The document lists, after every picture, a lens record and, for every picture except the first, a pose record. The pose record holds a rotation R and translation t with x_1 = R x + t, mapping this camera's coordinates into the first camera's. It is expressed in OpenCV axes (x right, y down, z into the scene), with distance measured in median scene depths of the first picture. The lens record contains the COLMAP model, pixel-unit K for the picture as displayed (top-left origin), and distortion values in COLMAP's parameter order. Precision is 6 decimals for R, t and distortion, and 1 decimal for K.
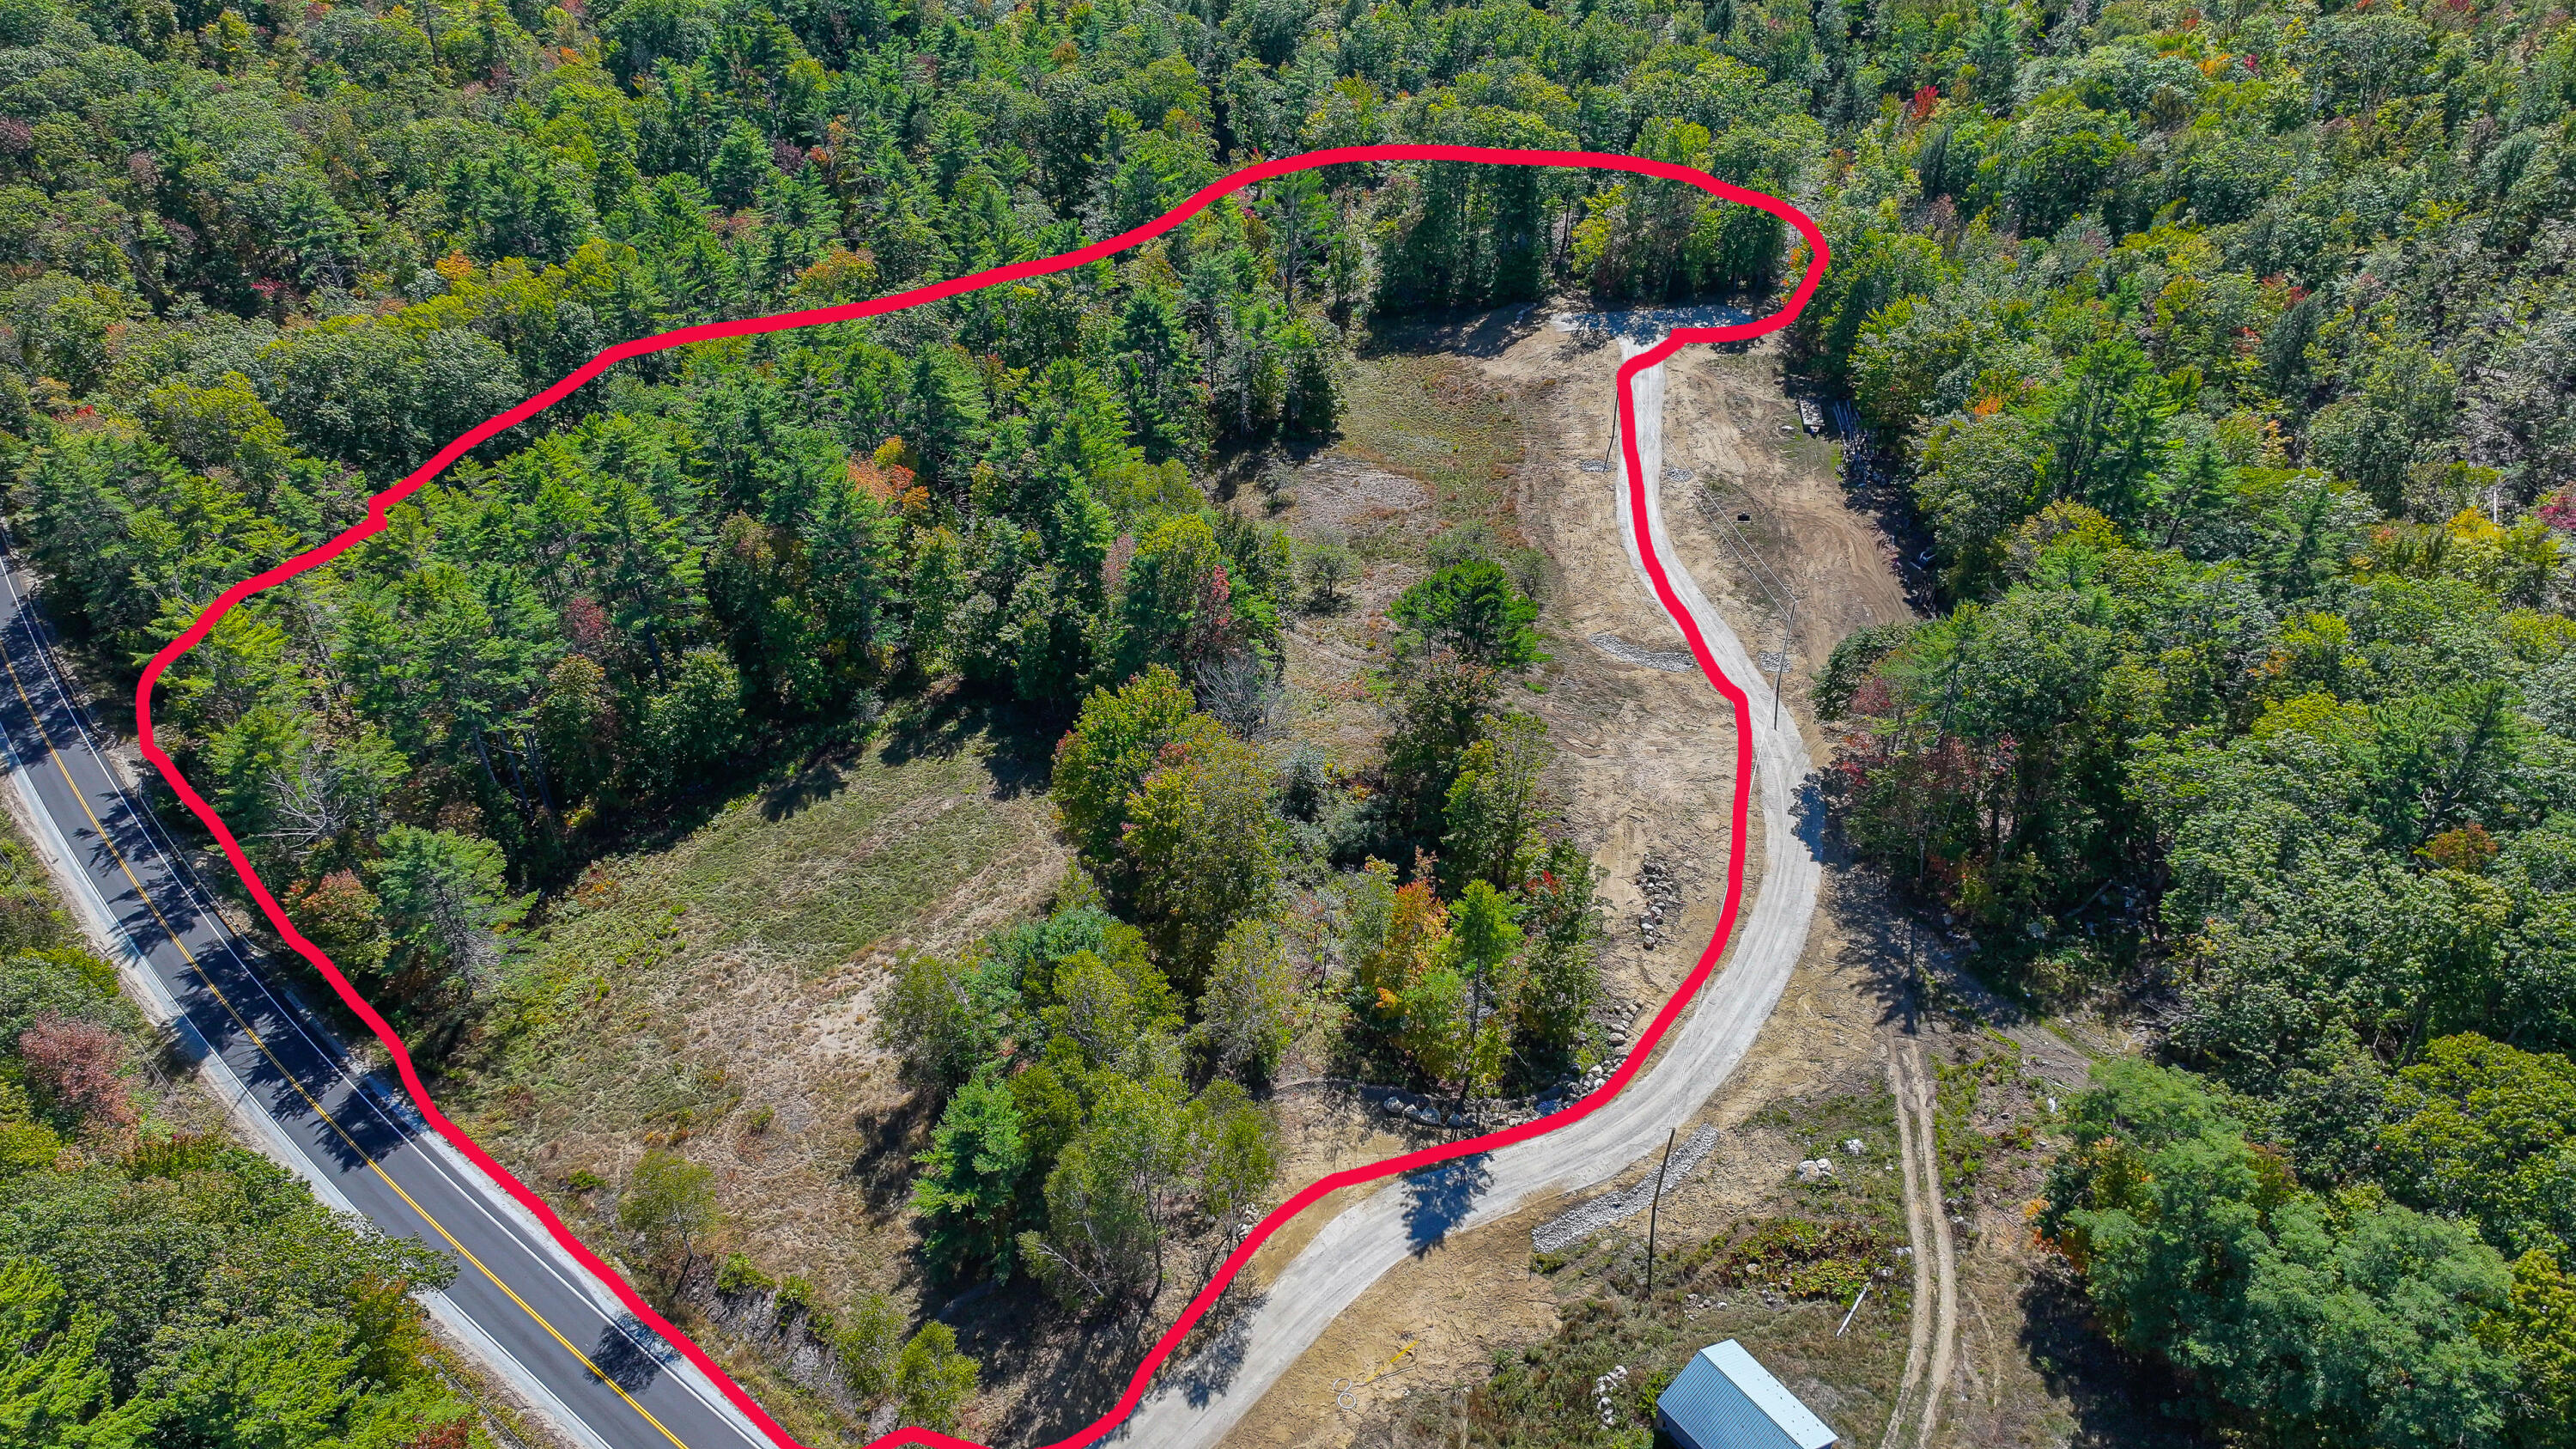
lens RADIAL K [[1817.4, 0, 1305.0], [0, 1817.4, 725.0], [0, 0, 1]] dist [-0.001691, 0.019546]
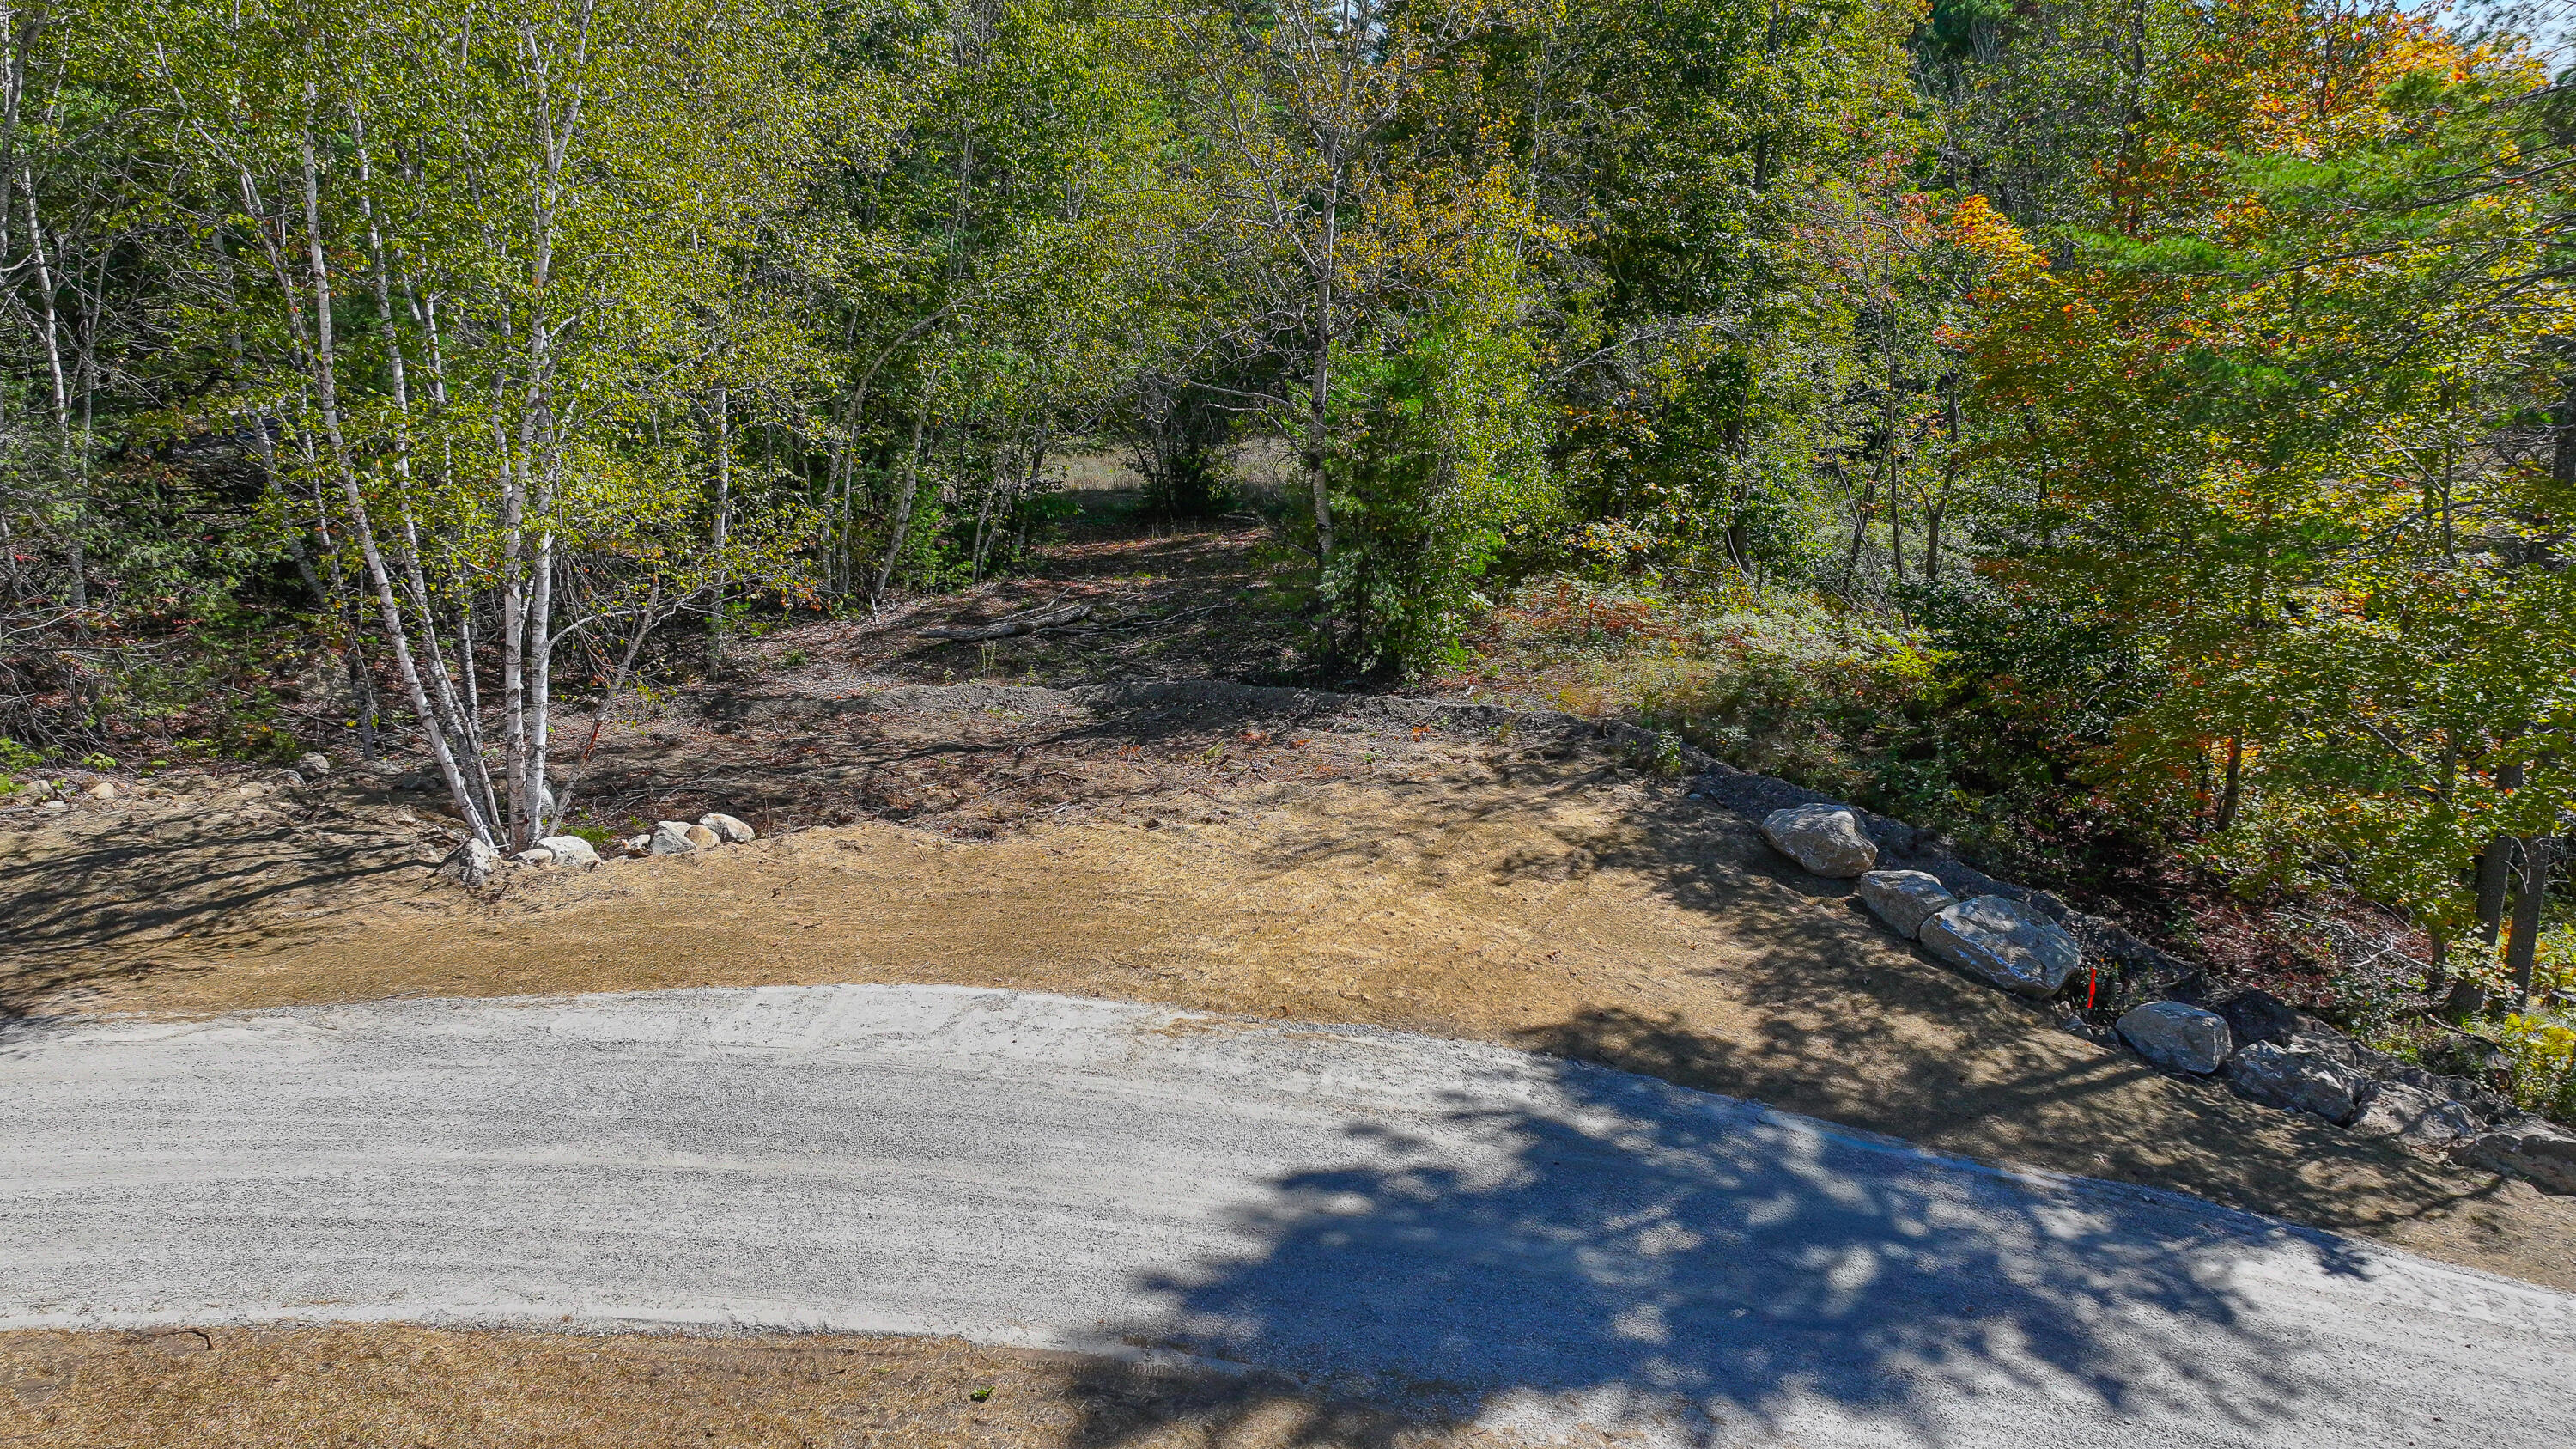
lens RADIAL K [[1817.4, 0, 1292.7], [0, 1817.4, 715.5], [0, 0, 1]] dist [-0.001691, 0.019546]
pose [[0.747360, 0.212812, -0.629416, 0.091030], [-0.432097, 0.875301, -0.217118, 0.203762], [0.504723, 0.434234, 0.746120, 0.673802]]
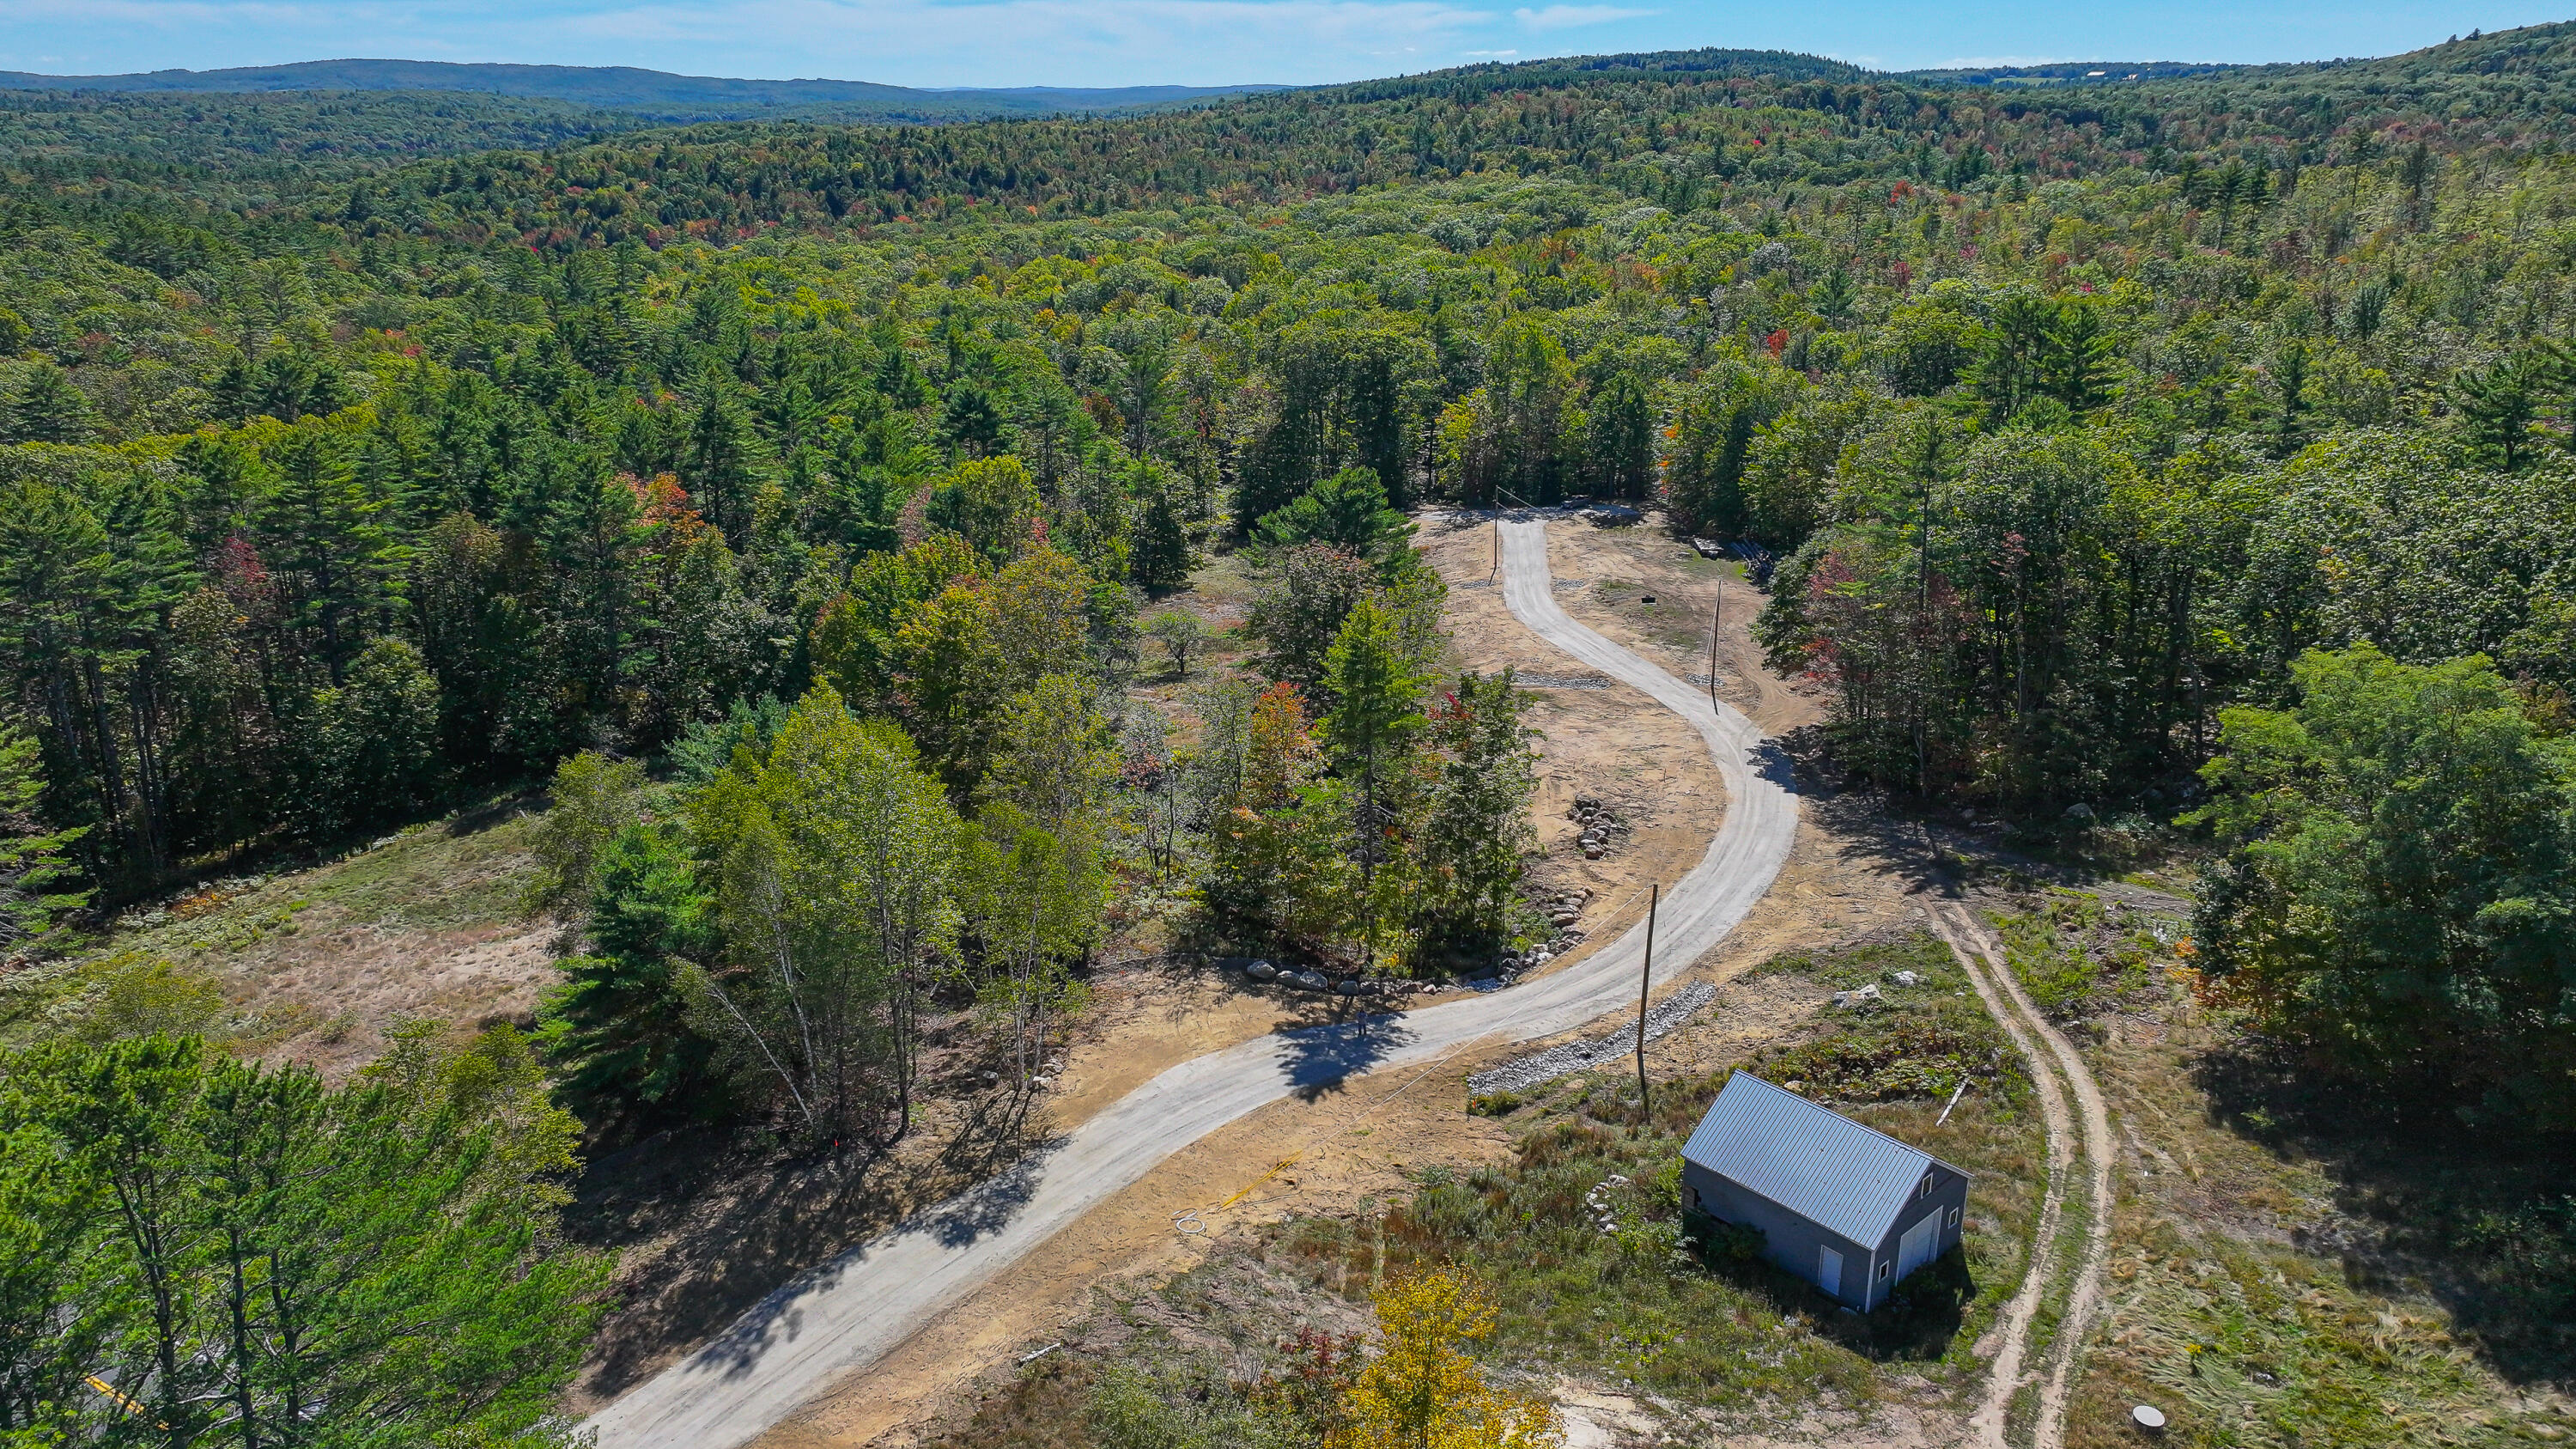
lens RADIAL K [[1817.4, 0, 1303.7], [0, 1817.4, 725.0], [0, 0, 1]] dist [-0.001691, 0.019546]
pose [[0.997576, -0.021781, 0.066091, 0.016223], [0.043919, 0.933762, -0.355189, 0.296086], [-0.053977, 0.357230, 0.932455, 0.241559]]
